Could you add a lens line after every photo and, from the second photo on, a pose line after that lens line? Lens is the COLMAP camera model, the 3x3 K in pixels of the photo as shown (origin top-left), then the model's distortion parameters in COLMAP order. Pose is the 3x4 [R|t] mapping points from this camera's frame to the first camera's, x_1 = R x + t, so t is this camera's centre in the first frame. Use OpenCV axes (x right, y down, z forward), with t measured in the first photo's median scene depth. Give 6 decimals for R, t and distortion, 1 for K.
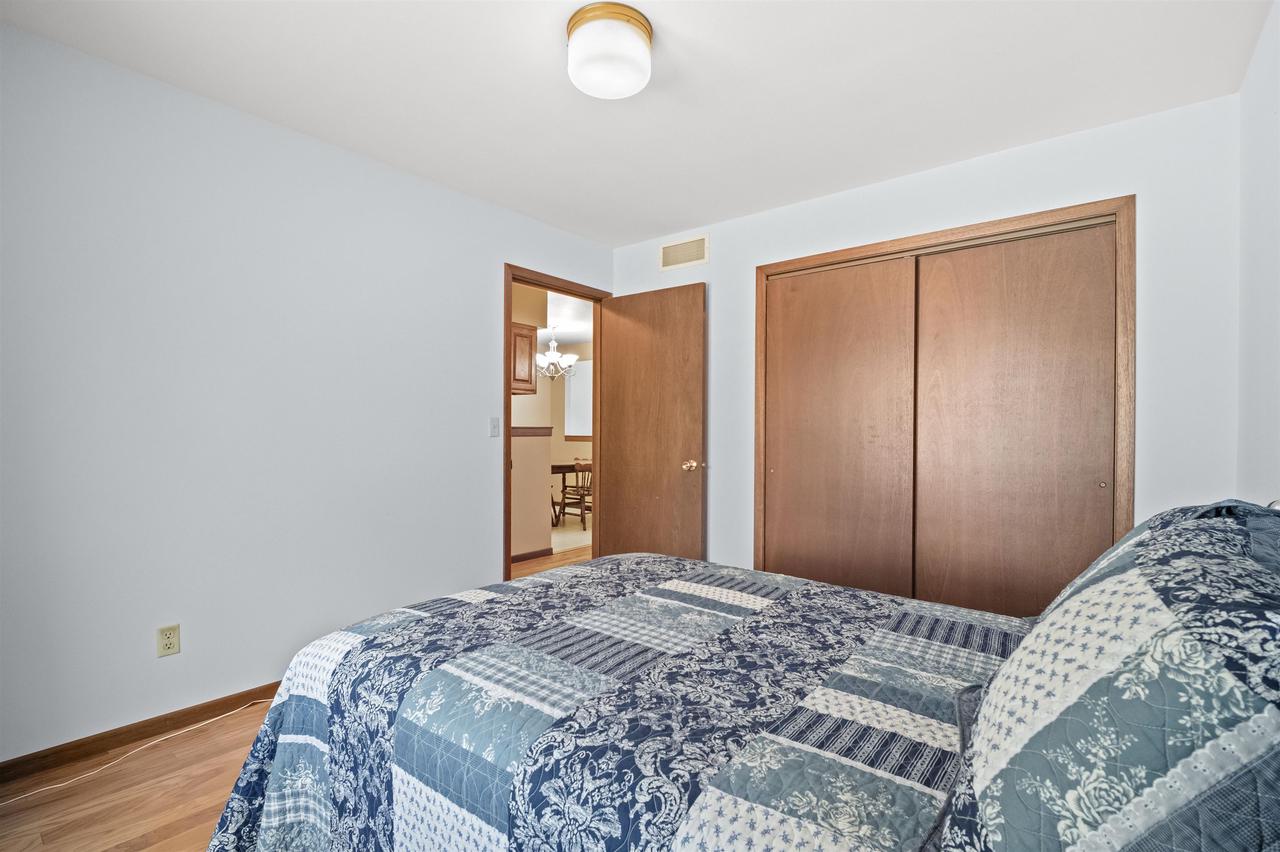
lens RADIAL K [[586.2, 0, 640.5], [0, 586.2, 423.3], [0, 0, 1]] dist [0.021826, -0.000208]
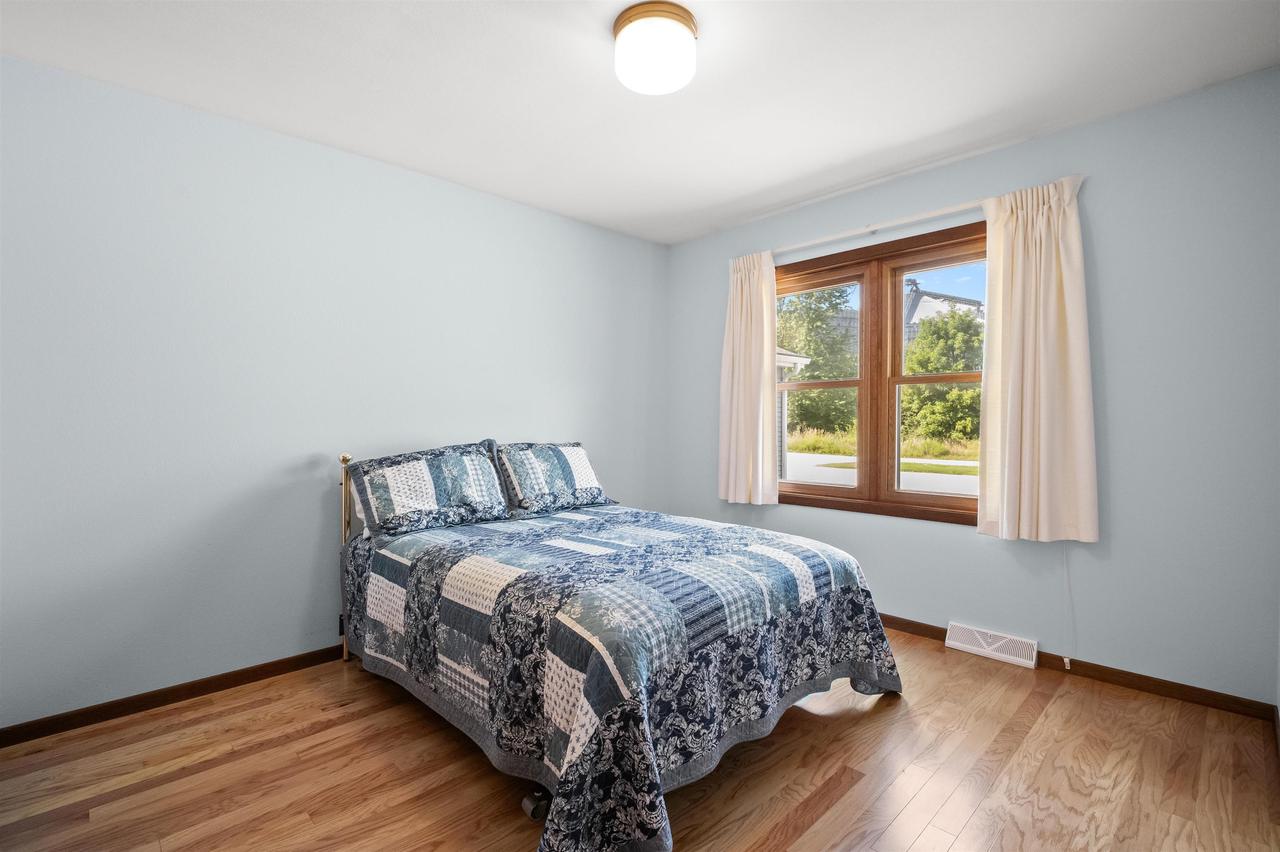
lens RADIAL K [[586.2, 0, 636.3], [0, 586.2, 424.5], [0, 0, 1]] dist [0.021826, -0.000208]
pose [[-0.990515, -0.007624, 0.137190, -0.170314], [-0.006641, 0.999949, 0.007619, 0.013623], [-0.137241, 0.006636, -0.990515, 2.162412]]
